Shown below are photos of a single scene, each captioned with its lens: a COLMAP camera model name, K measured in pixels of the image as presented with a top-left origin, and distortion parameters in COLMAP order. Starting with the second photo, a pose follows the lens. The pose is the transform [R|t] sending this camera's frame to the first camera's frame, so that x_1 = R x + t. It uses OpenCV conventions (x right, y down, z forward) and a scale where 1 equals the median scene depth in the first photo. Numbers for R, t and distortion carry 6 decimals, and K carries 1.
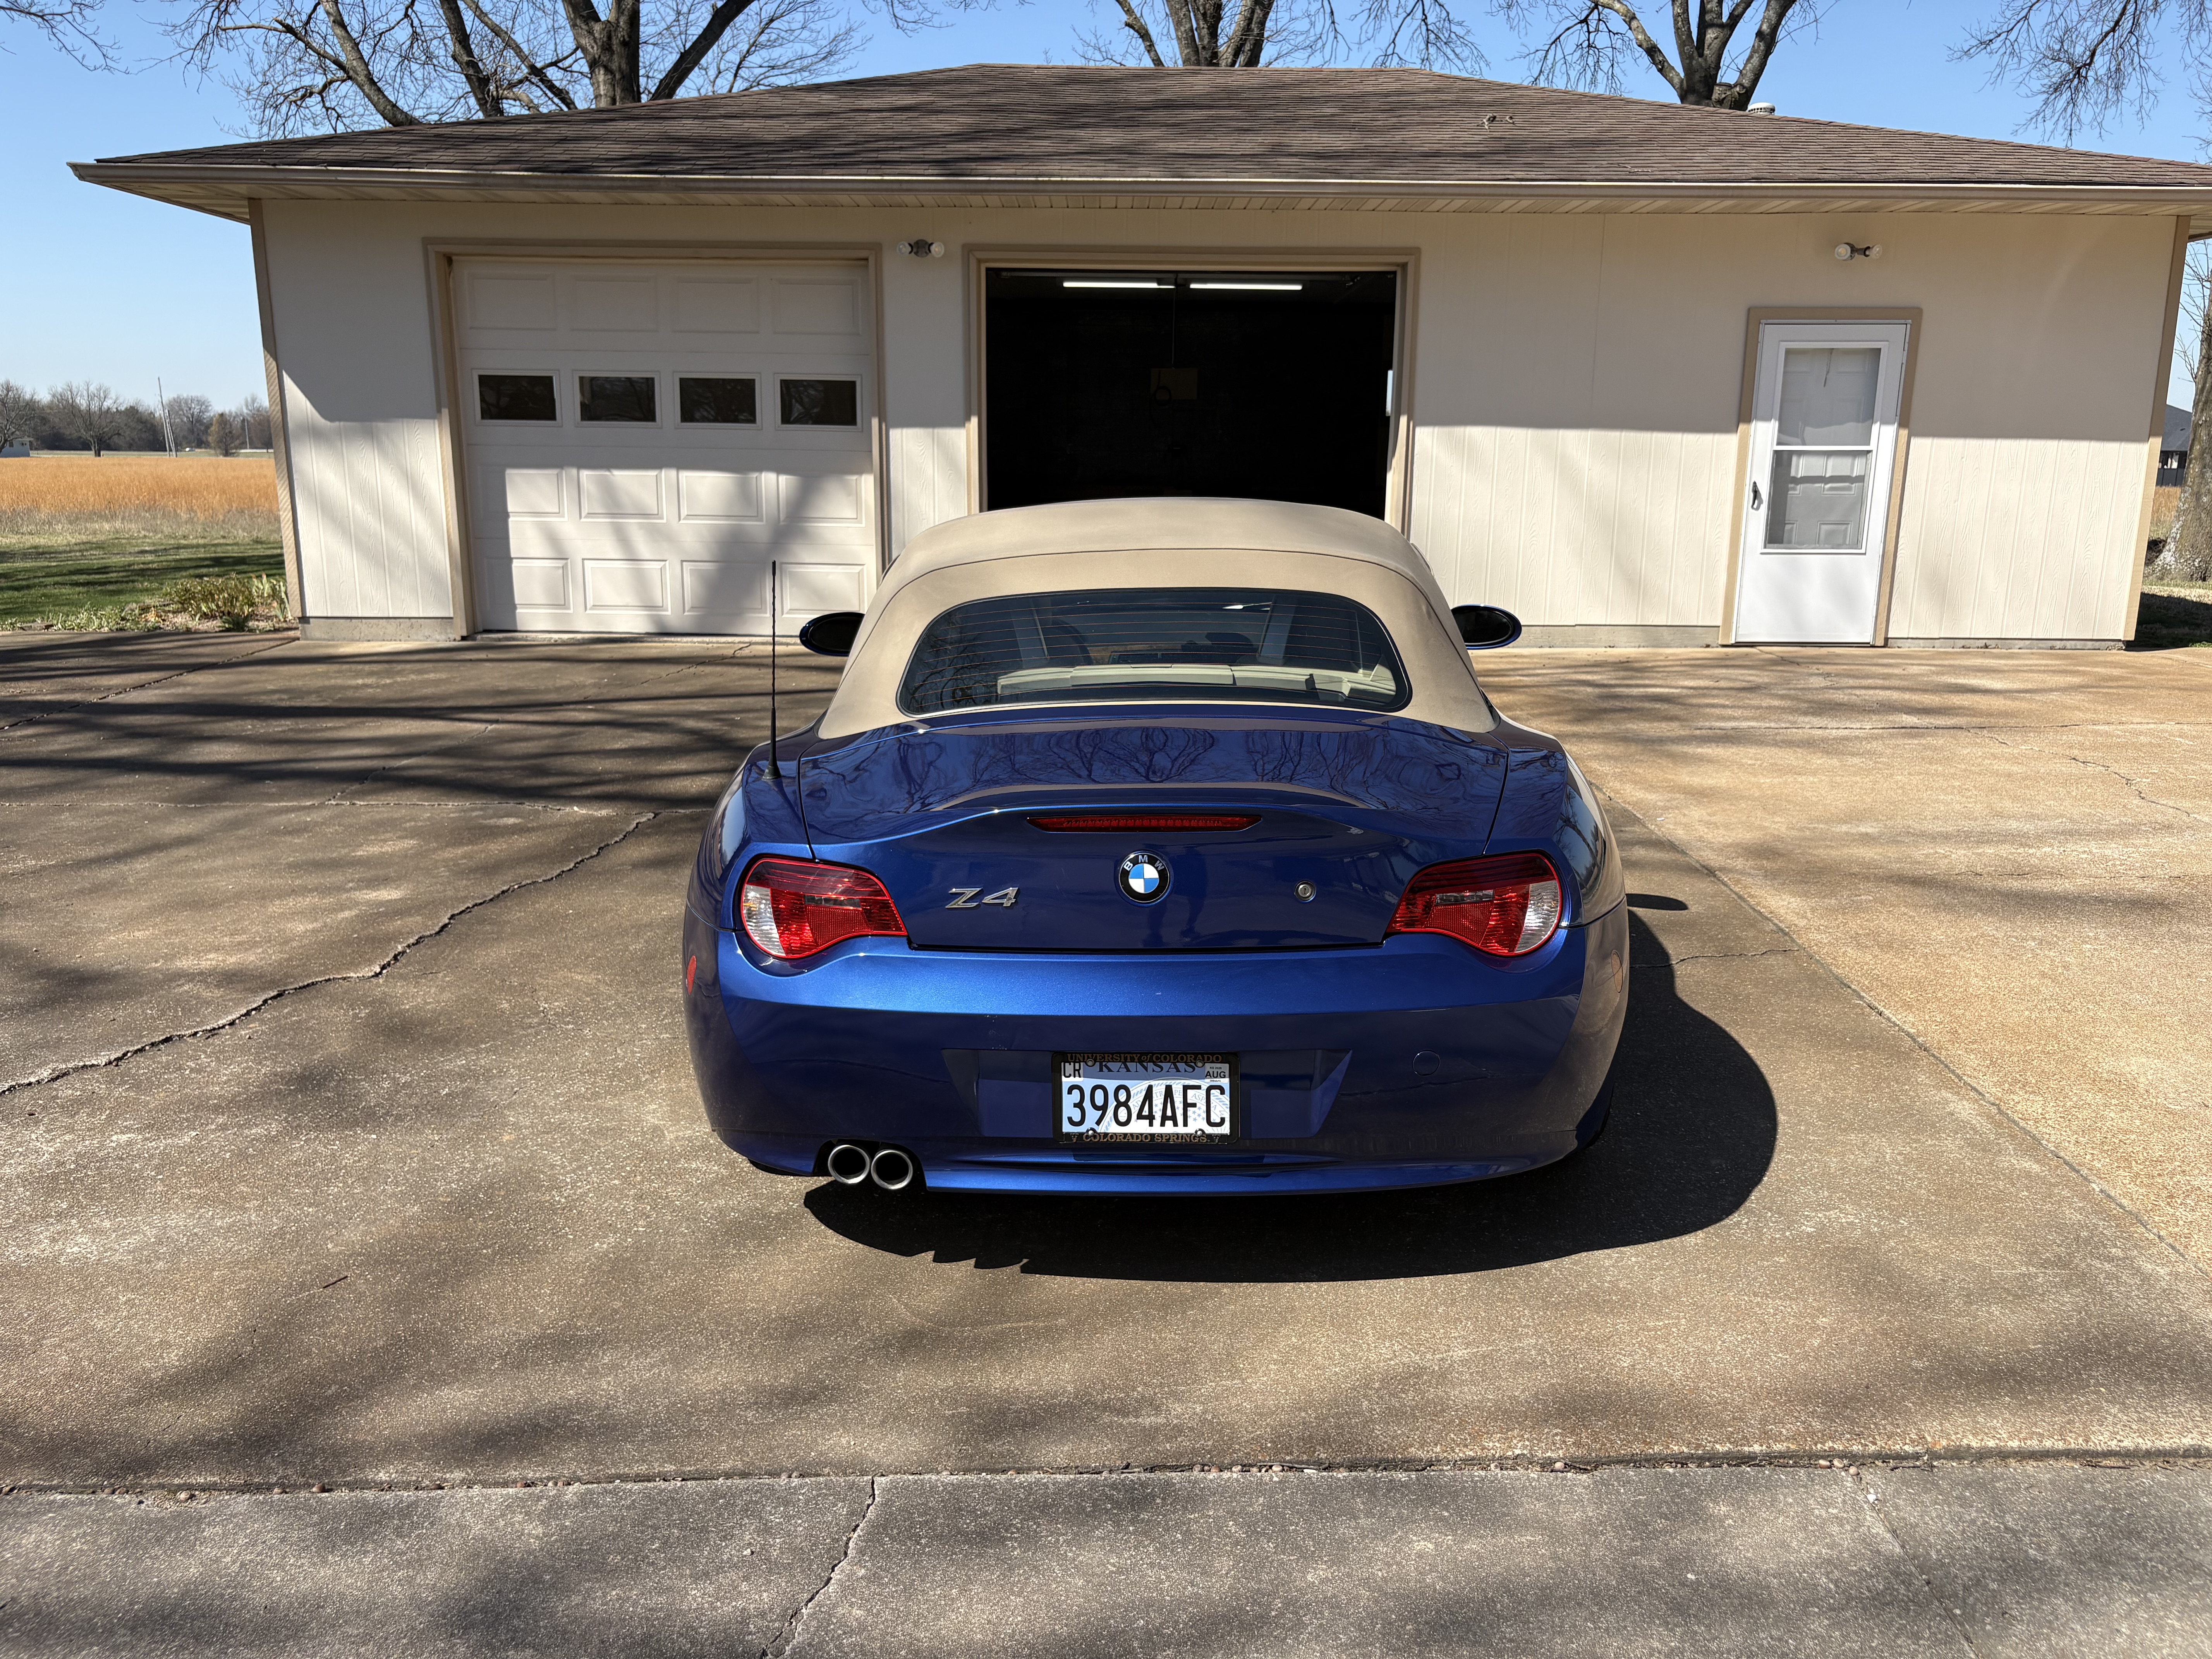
lens RADIAL K [[1685.9, 0, 1106.0], [0, 1685.9, 829.5], [0, 0, 1]] dist [0.049946, 0.001476]
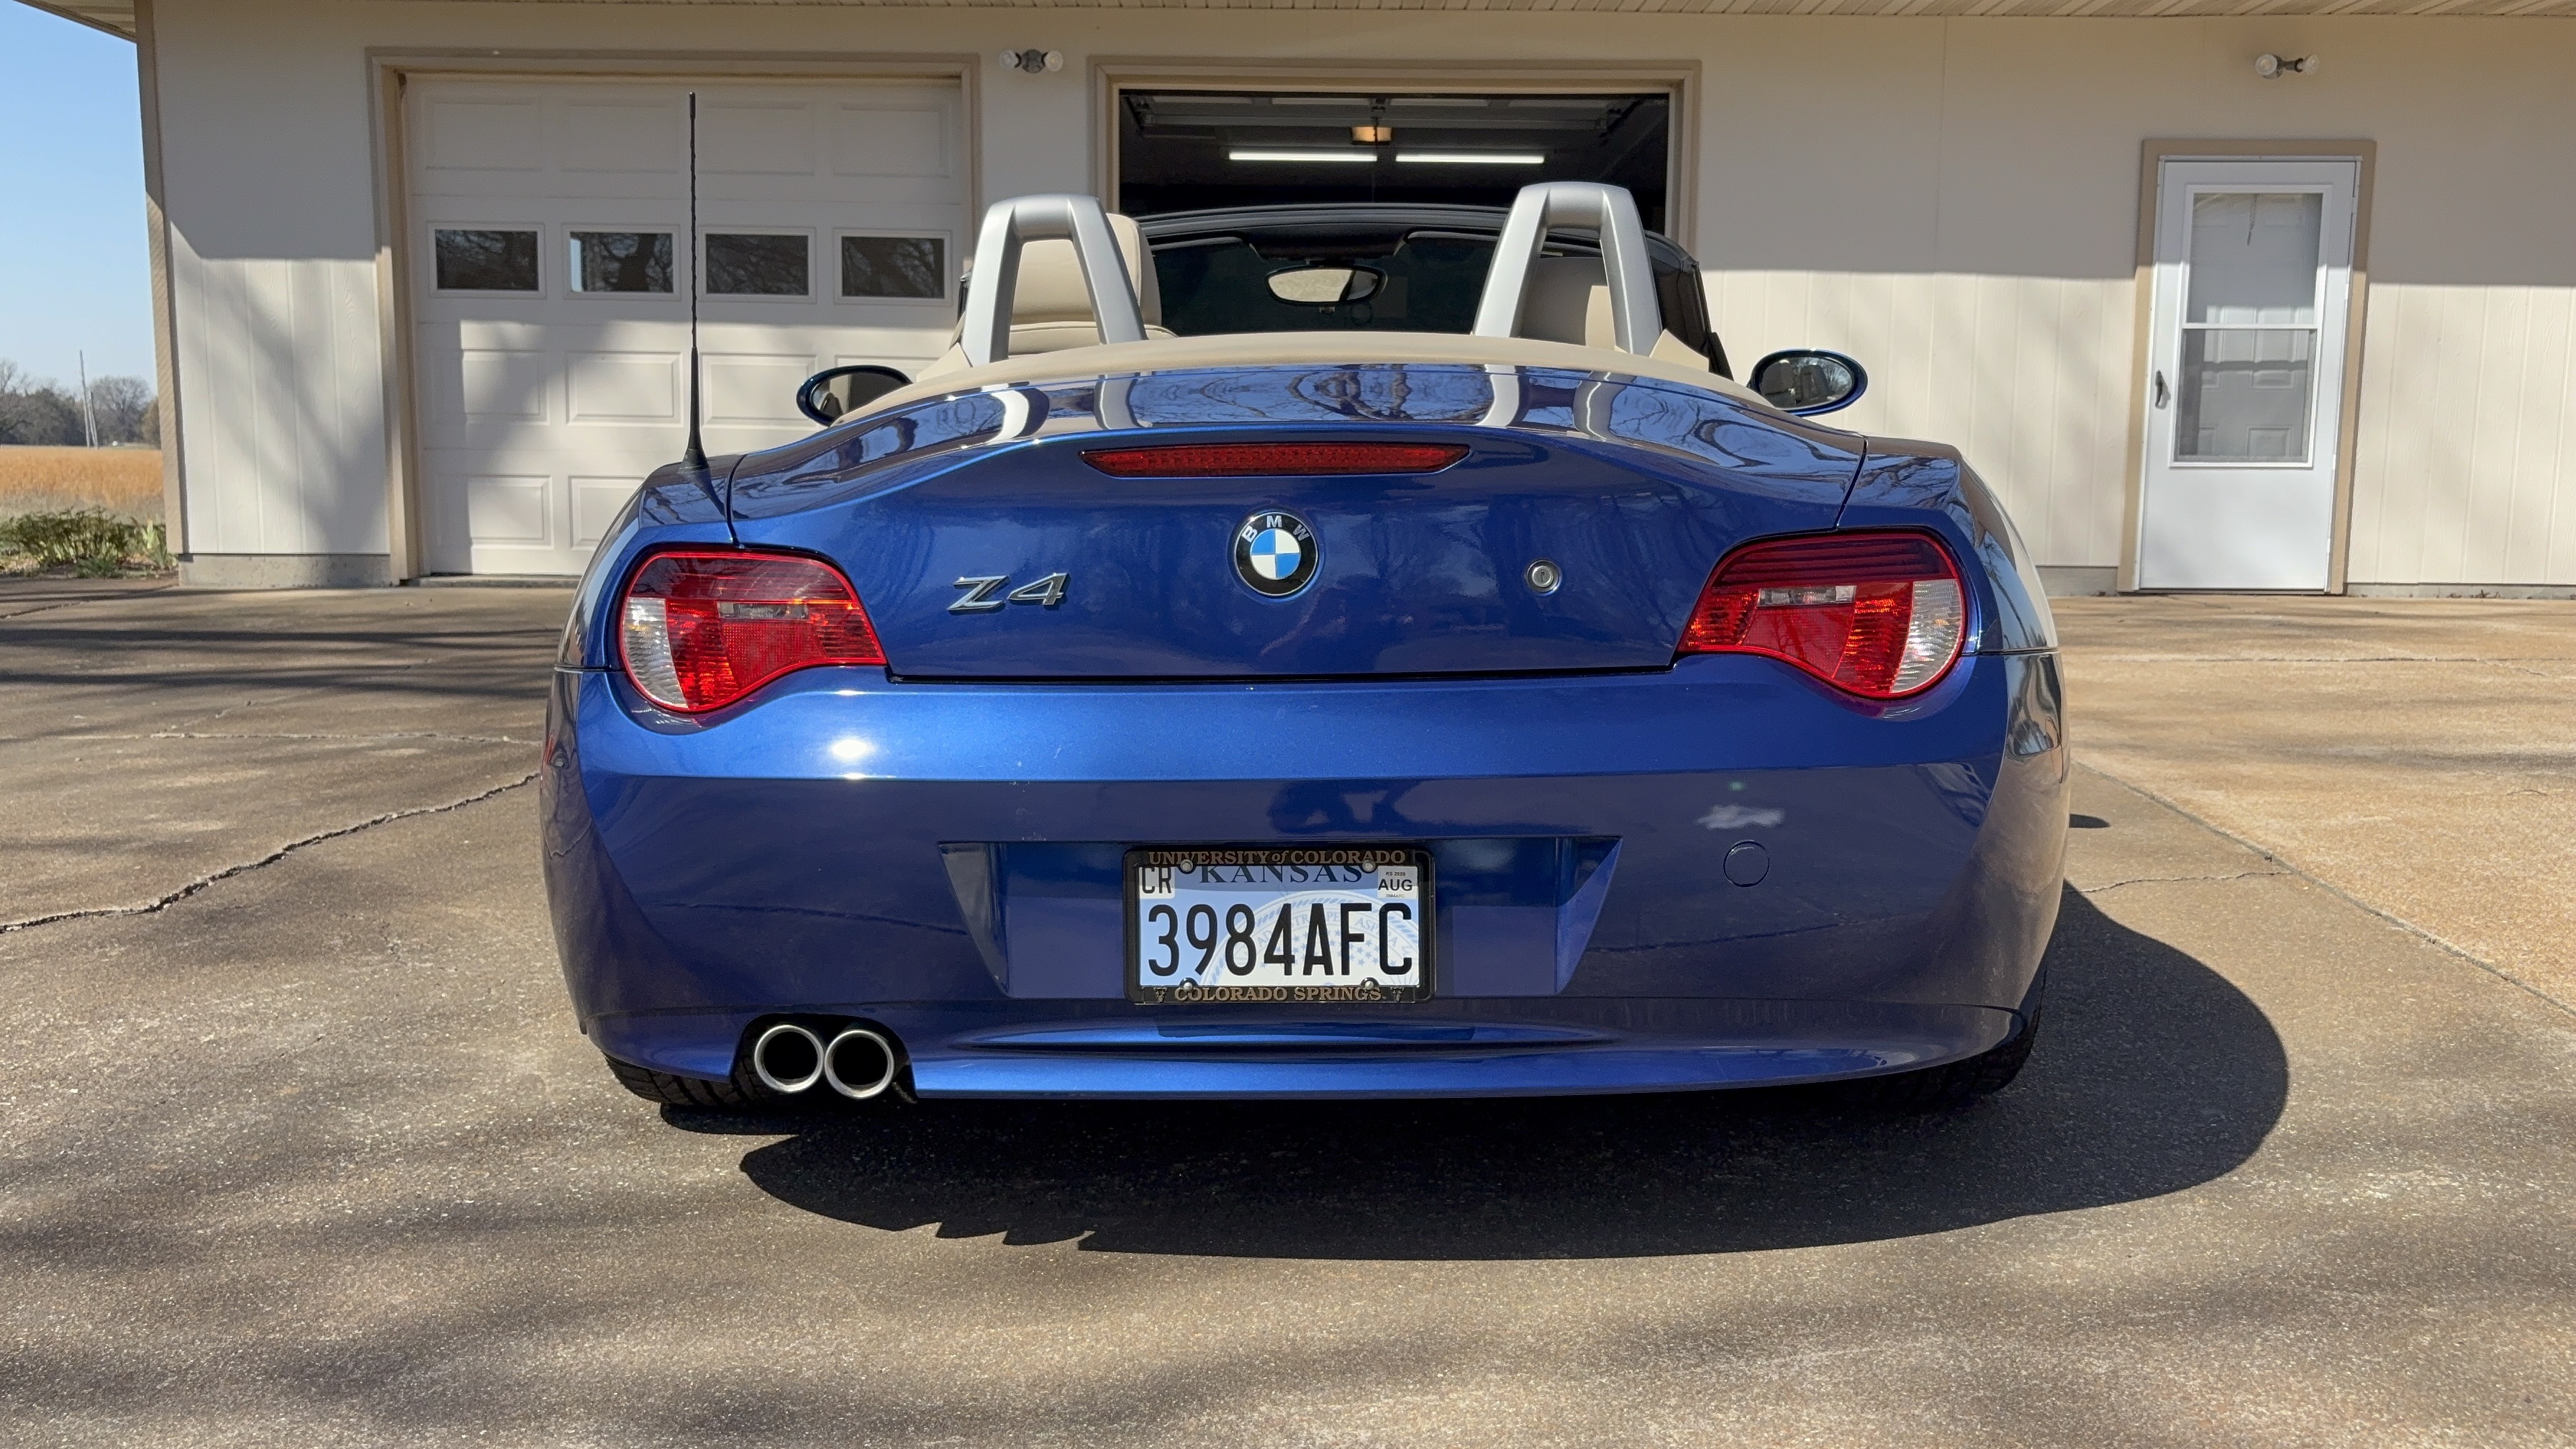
lens RADIAL K [[2220.6, 0, 1288.0], [0, 2220.6, 724.5], [0, 0, 1]] dist [0.051441, -0.002261]
pose [[0.999997, 0.000214, -0.002420, 0.027106], [-0.000423, 0.996245, -0.086578, 0.147901], [0.002393, 0.086579, 0.996242, 0.198801]]
